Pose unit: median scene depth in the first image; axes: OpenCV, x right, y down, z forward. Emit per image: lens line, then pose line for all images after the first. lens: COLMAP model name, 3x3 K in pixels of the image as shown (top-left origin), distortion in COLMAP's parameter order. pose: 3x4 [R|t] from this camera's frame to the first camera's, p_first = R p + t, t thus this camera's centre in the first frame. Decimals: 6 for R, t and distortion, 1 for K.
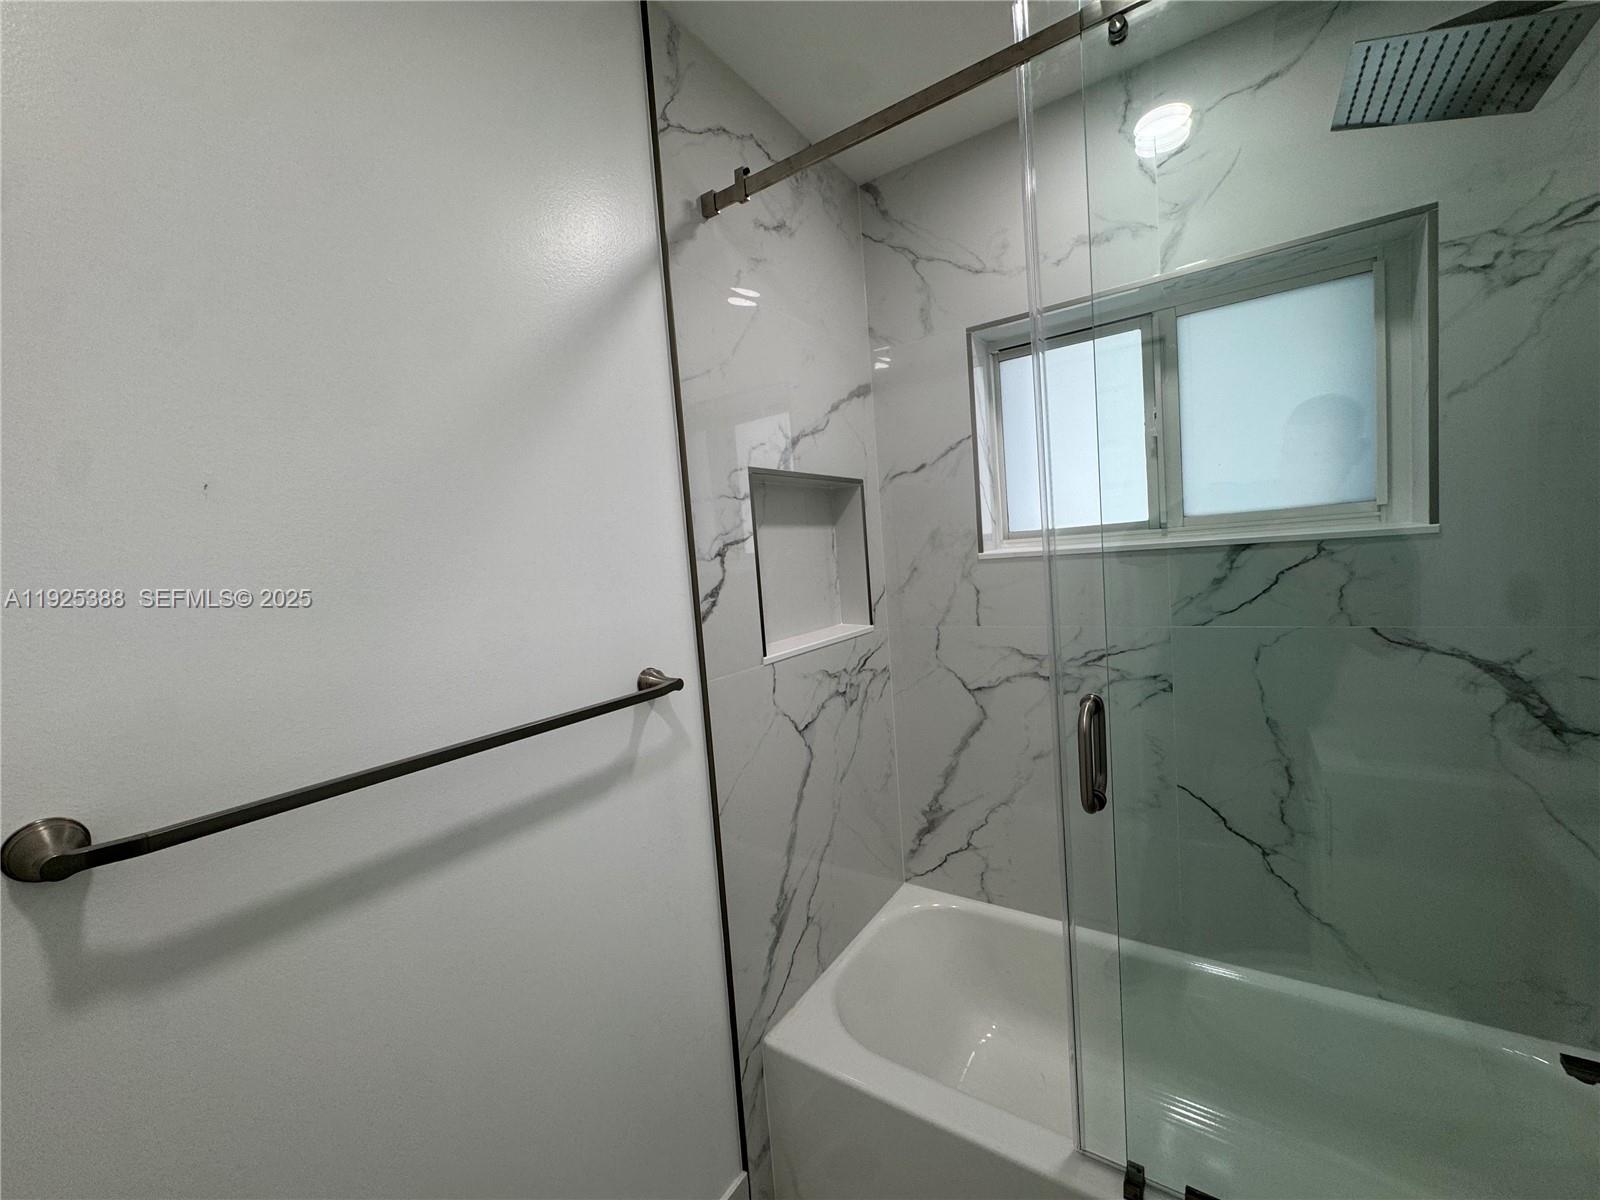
lens RADIAL K [[641.5, 0, 797.4], [0, 641.5, 598.5], [0, 0, 1]] dist [-0.005079, 0.000733]
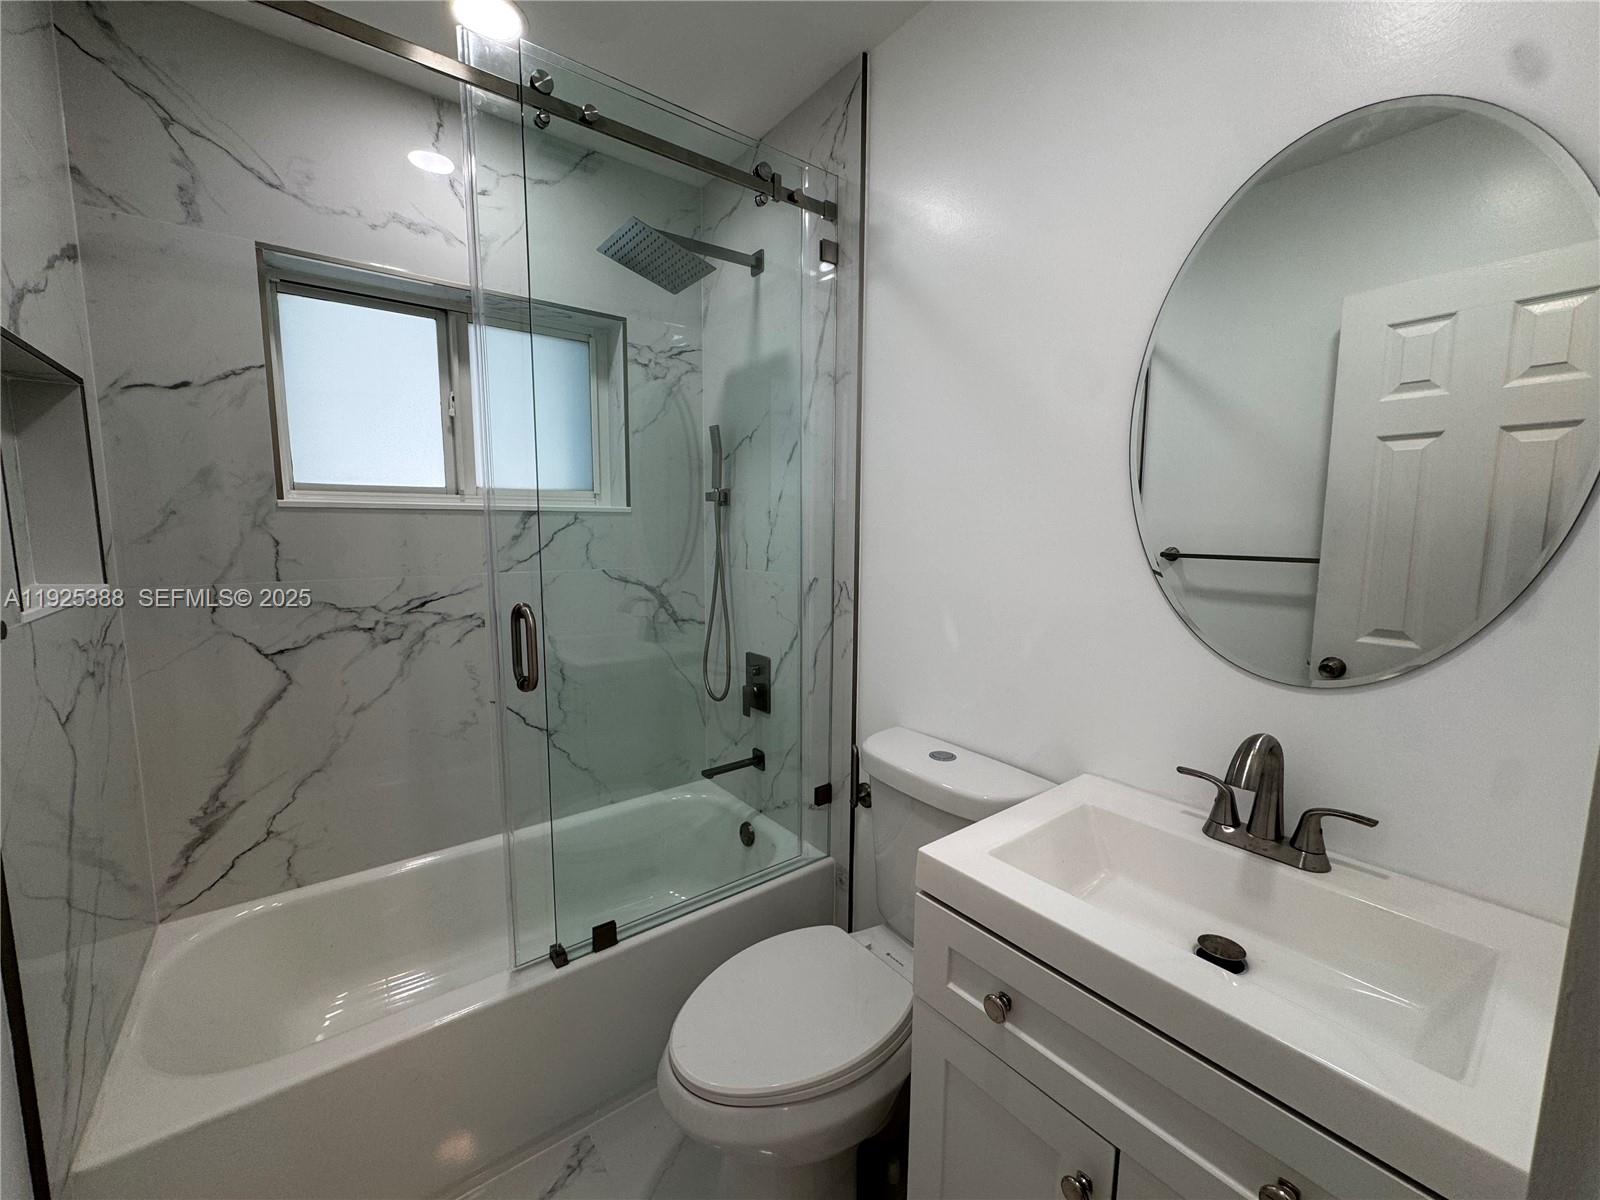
lens RADIAL K [[641.5, 0, 798.2], [0, 641.5, 600.6], [0, 0, 1]] dist [-0.005079, 0.000733]
pose [[0.312354, -0.033317, 0.949381, -0.351221], [0.038201, 0.999017, 0.022491, 0.079681], [-0.949197, 0.029242, 0.313320, 0.031549]]
